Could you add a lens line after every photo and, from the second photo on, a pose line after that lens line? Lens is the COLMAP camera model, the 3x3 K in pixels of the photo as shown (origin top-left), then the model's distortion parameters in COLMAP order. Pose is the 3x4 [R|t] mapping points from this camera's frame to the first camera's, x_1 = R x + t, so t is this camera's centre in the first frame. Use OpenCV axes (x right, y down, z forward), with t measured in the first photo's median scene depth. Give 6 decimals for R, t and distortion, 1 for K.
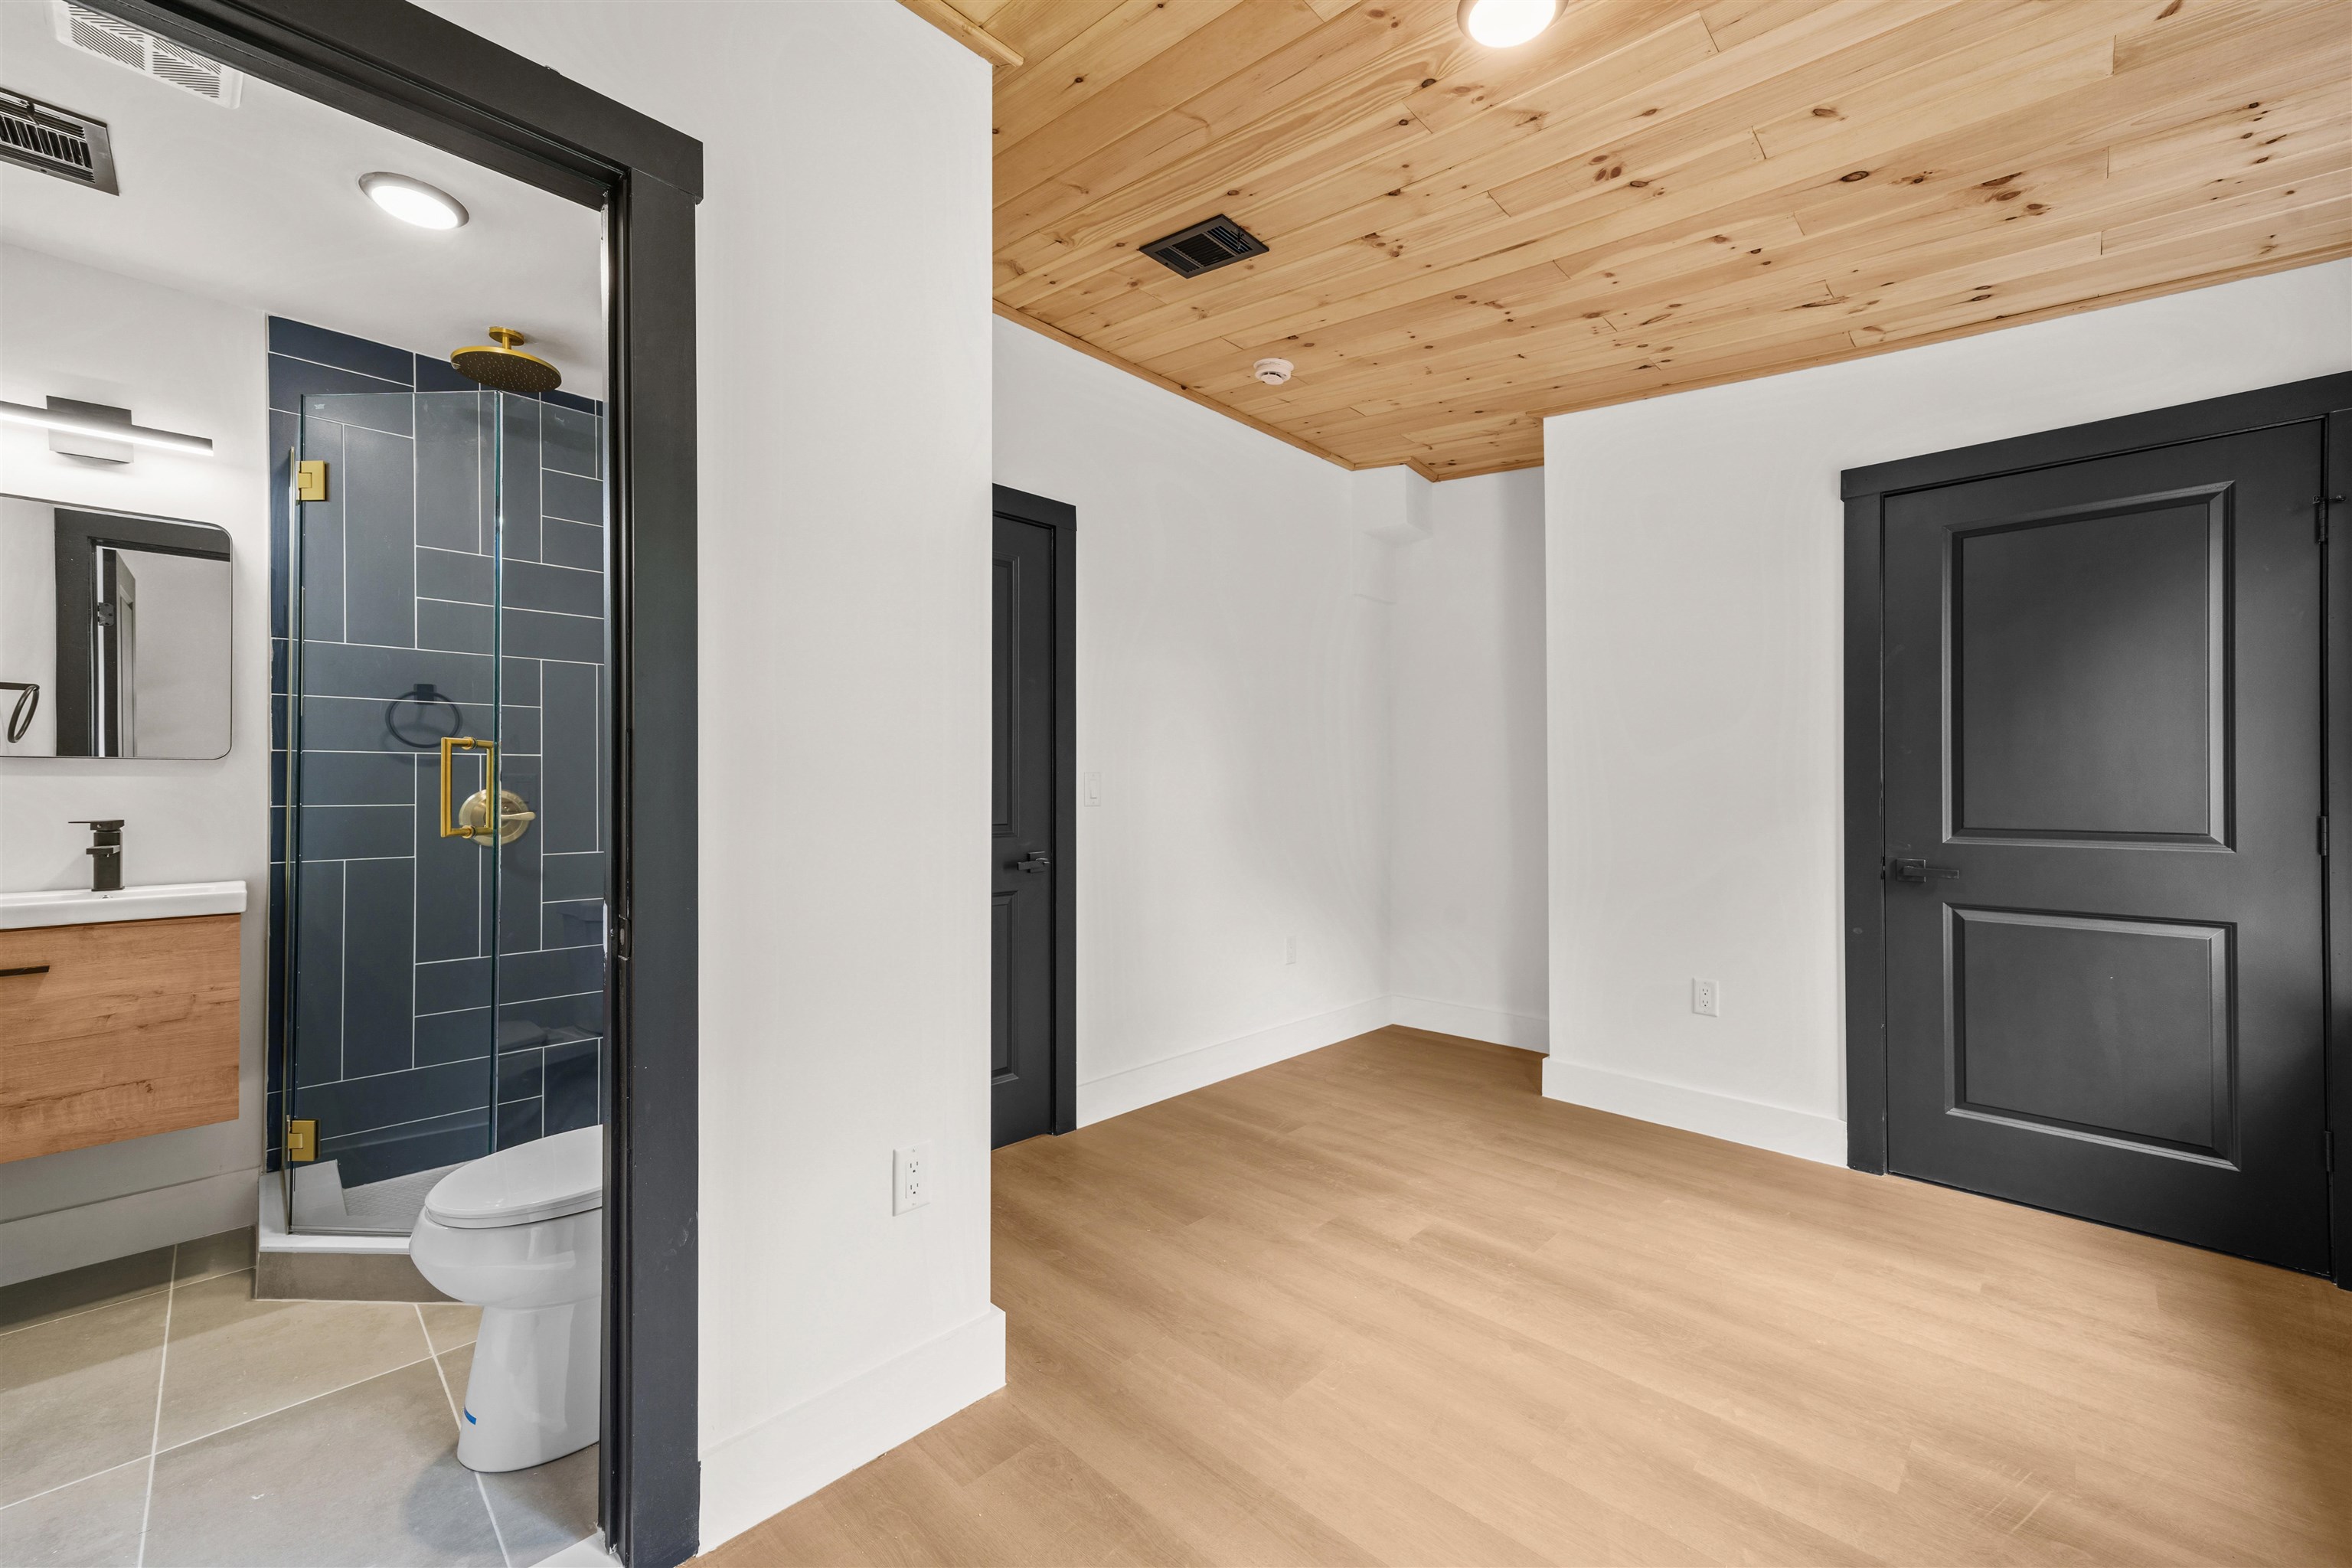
lens RADIAL K [[930.2, 0, 1176.0], [0, 930.2, 769.5], [0, 0, 1]] dist [0.016676, 0.000179]
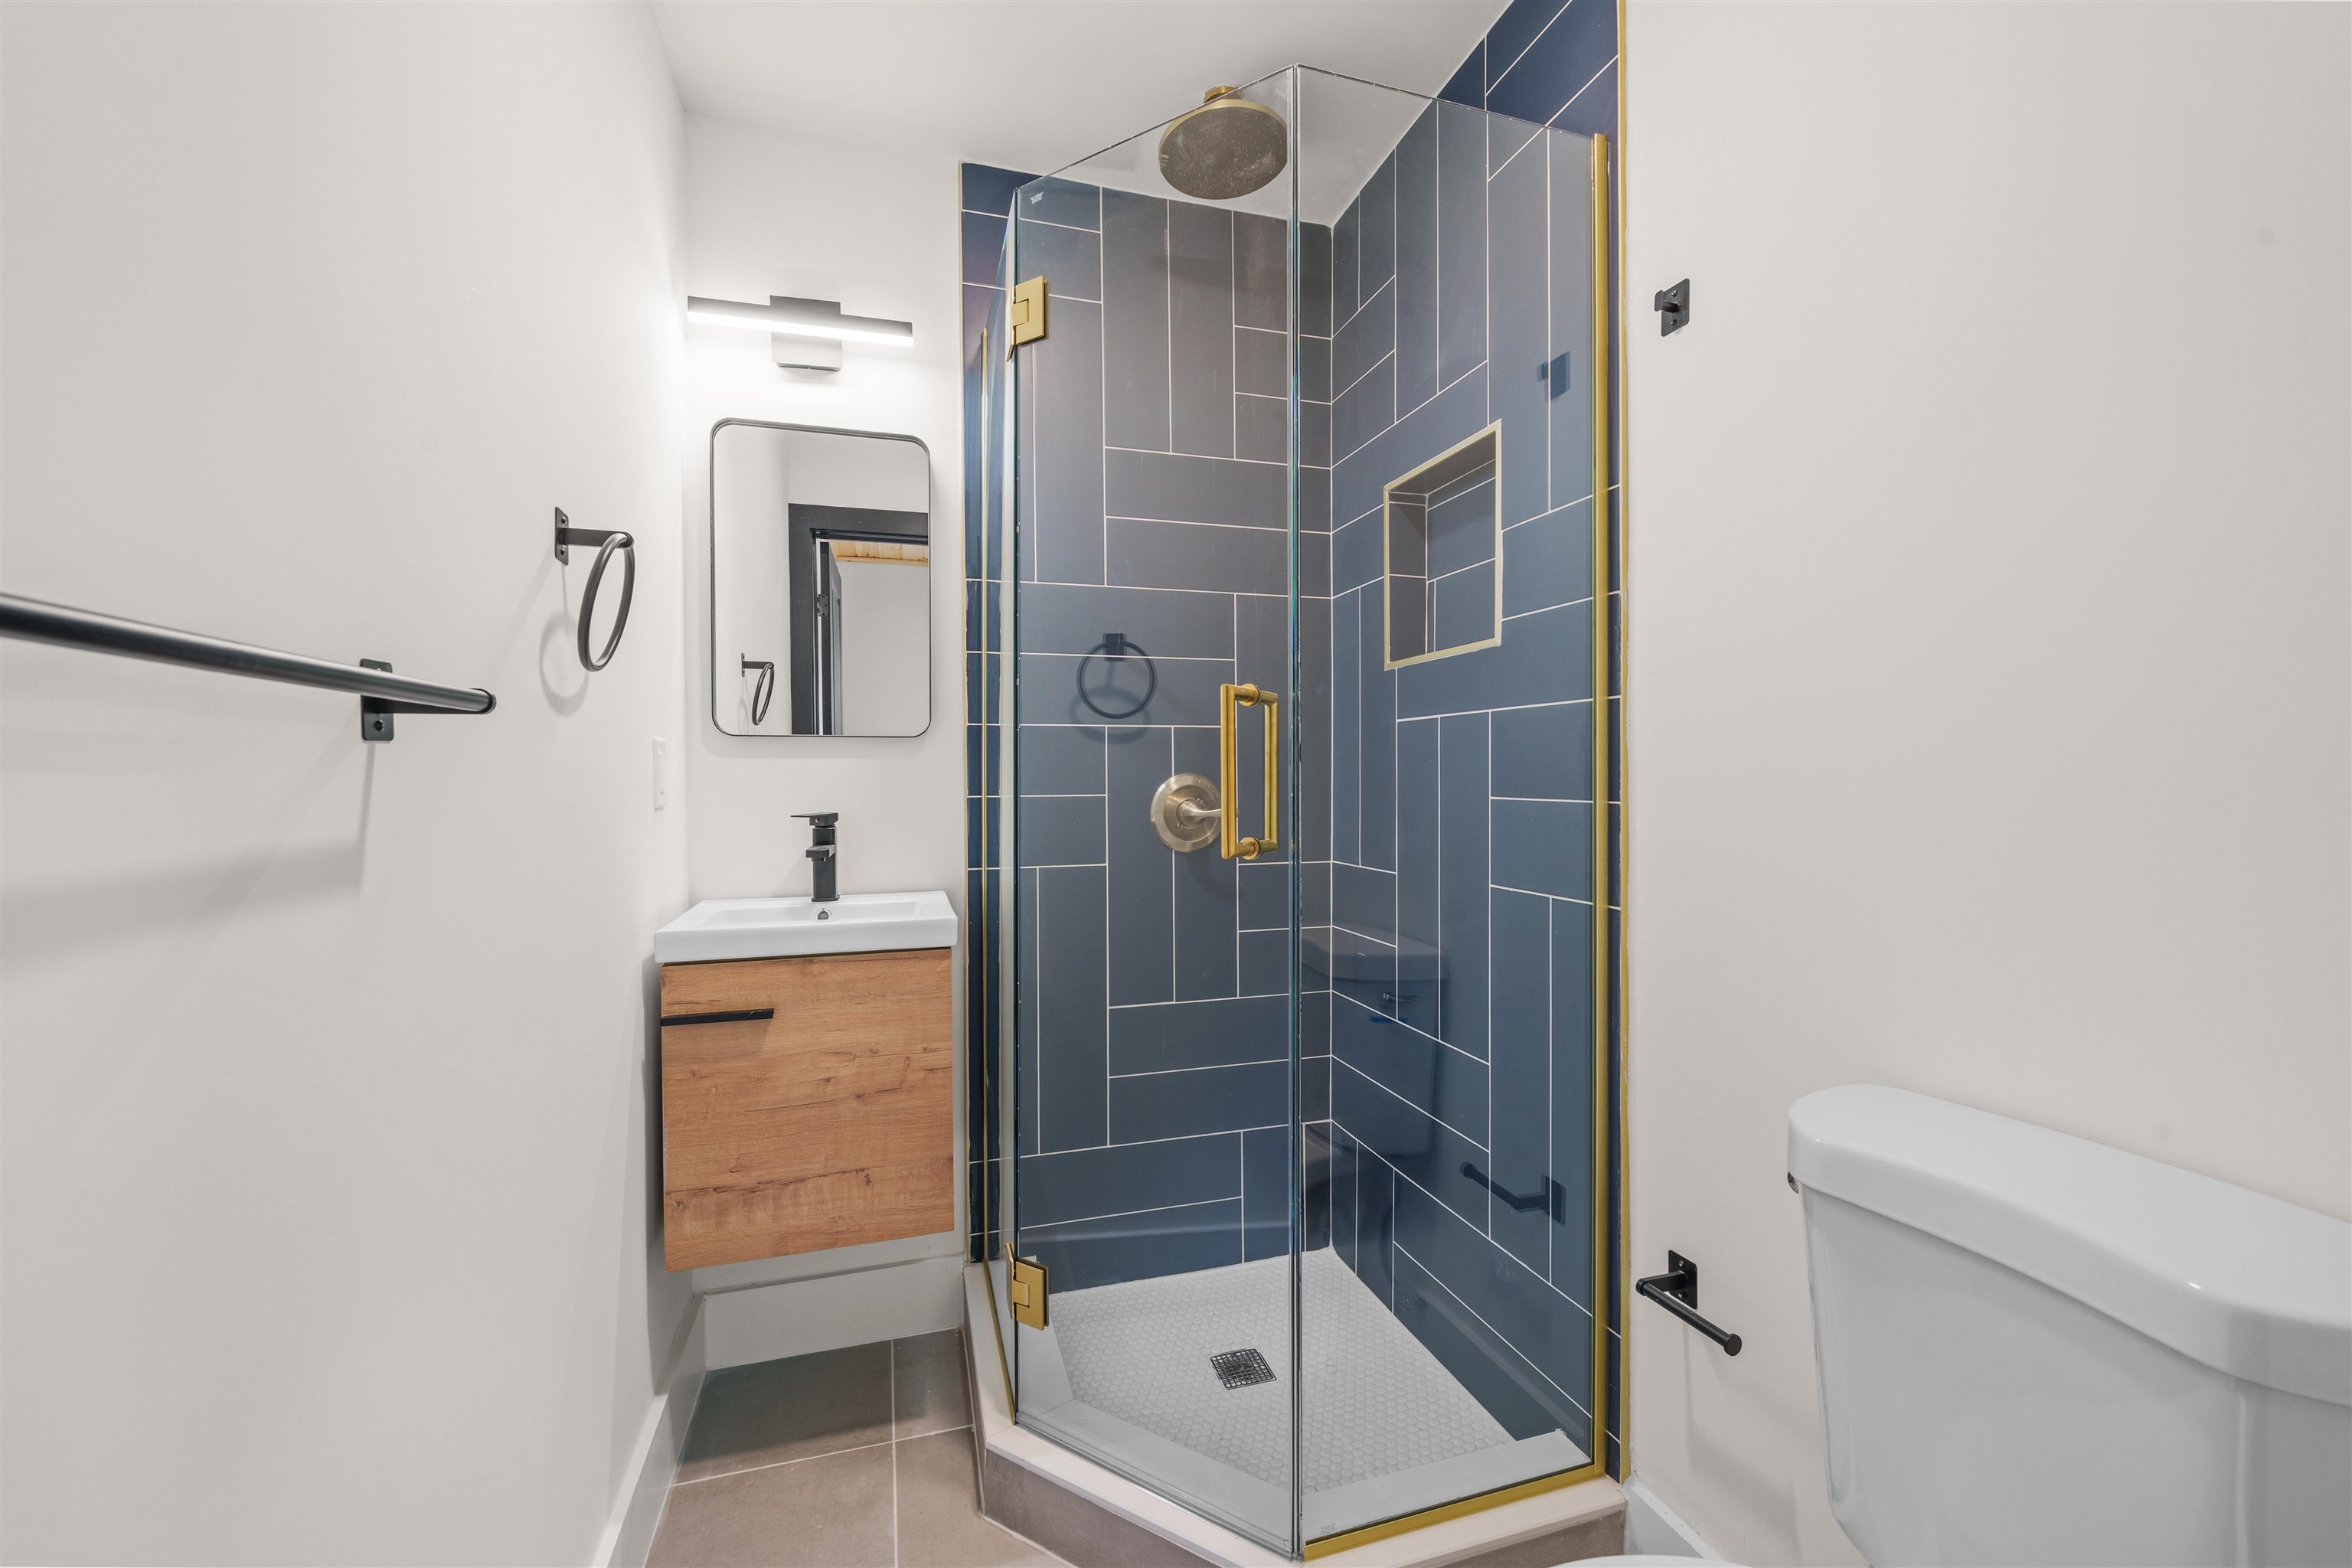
lens RADIAL K [[935.2, 0, 1177.3], [0, 935.2, 759.5], [0, 0, 1]] dist [0.001458, 0.000176]
pose [[0.884032, -0.004947, -0.467399, -0.492768], [0.009955, 0.999916, 0.008246, 0.004342], [0.467320, -0.011943, 0.884008, 0.443100]]
